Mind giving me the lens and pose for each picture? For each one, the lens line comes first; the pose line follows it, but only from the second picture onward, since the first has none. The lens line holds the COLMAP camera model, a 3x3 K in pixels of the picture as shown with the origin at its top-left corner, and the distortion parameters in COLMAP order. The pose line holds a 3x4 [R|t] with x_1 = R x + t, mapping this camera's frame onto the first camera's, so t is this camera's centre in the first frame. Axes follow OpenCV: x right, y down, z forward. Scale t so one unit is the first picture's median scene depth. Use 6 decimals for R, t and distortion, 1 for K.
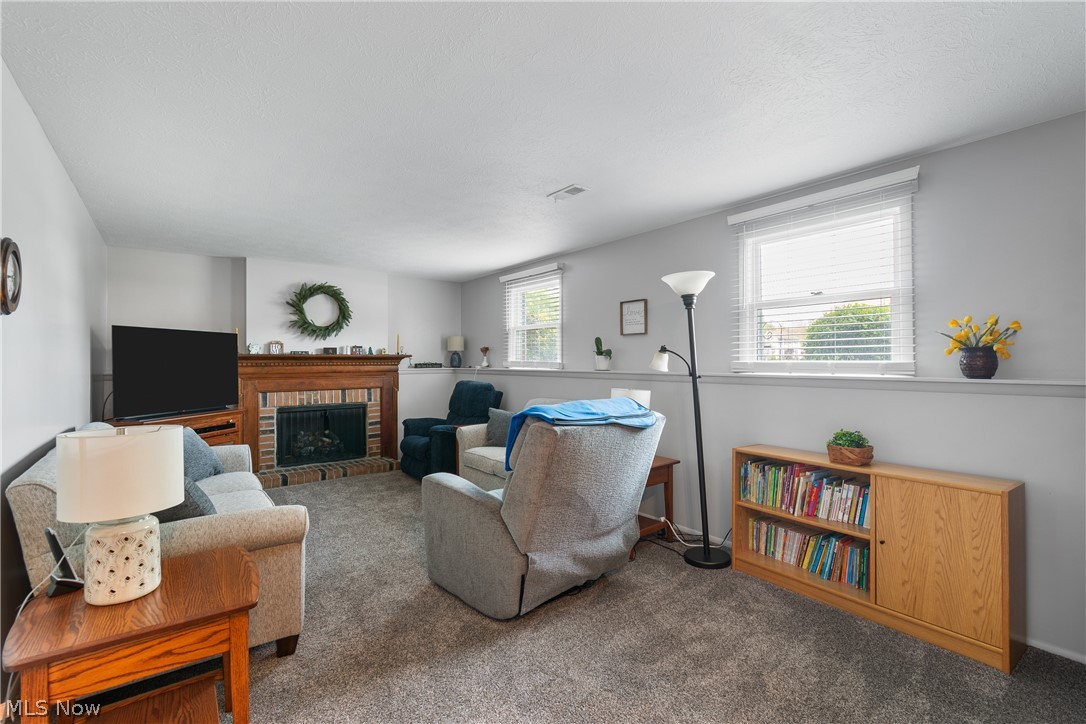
lens RADIAL K [[481.7, 0, 553.4], [0, 481.7, 360.3], [0, 0, 1]] dist [-0.000814, -0.000883]
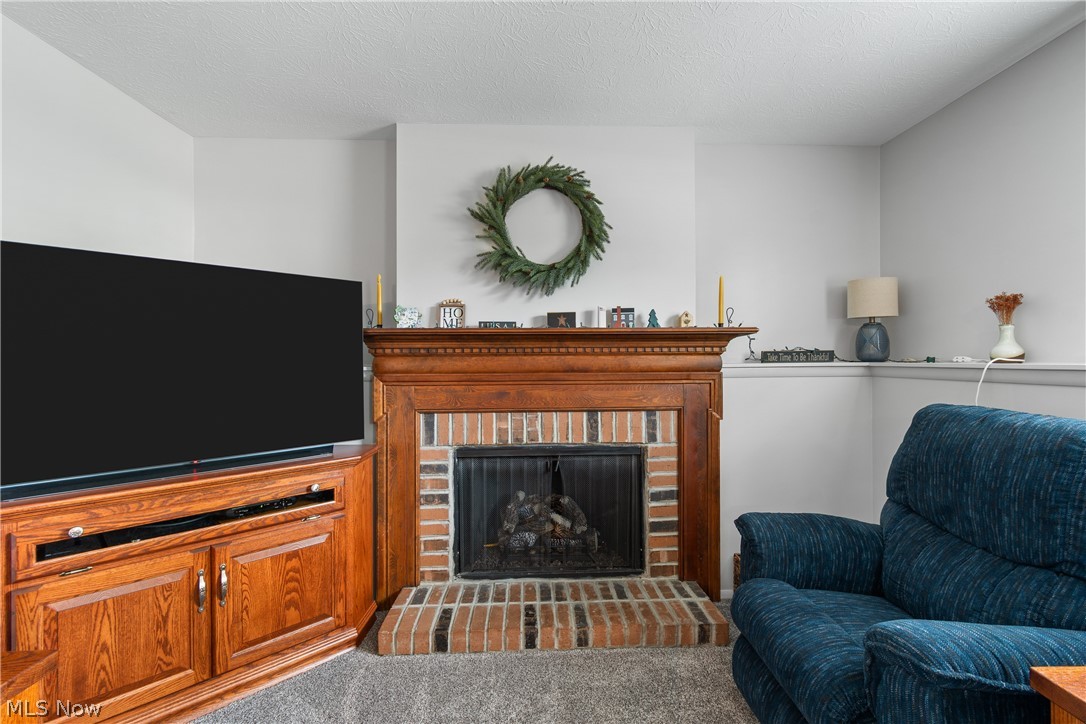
lens RADIAL K [[481.7, 0, 554.2], [0, 481.7, 357.3], [0, 0, 1]] dist [-0.000814, -0.000883]
pose [[0.806906, -0.001159, -0.590679, -0.214967], [0.002794, 0.999994, 0.001856, 0.012470], [0.590673, -0.003148, 0.806905, 0.646485]]
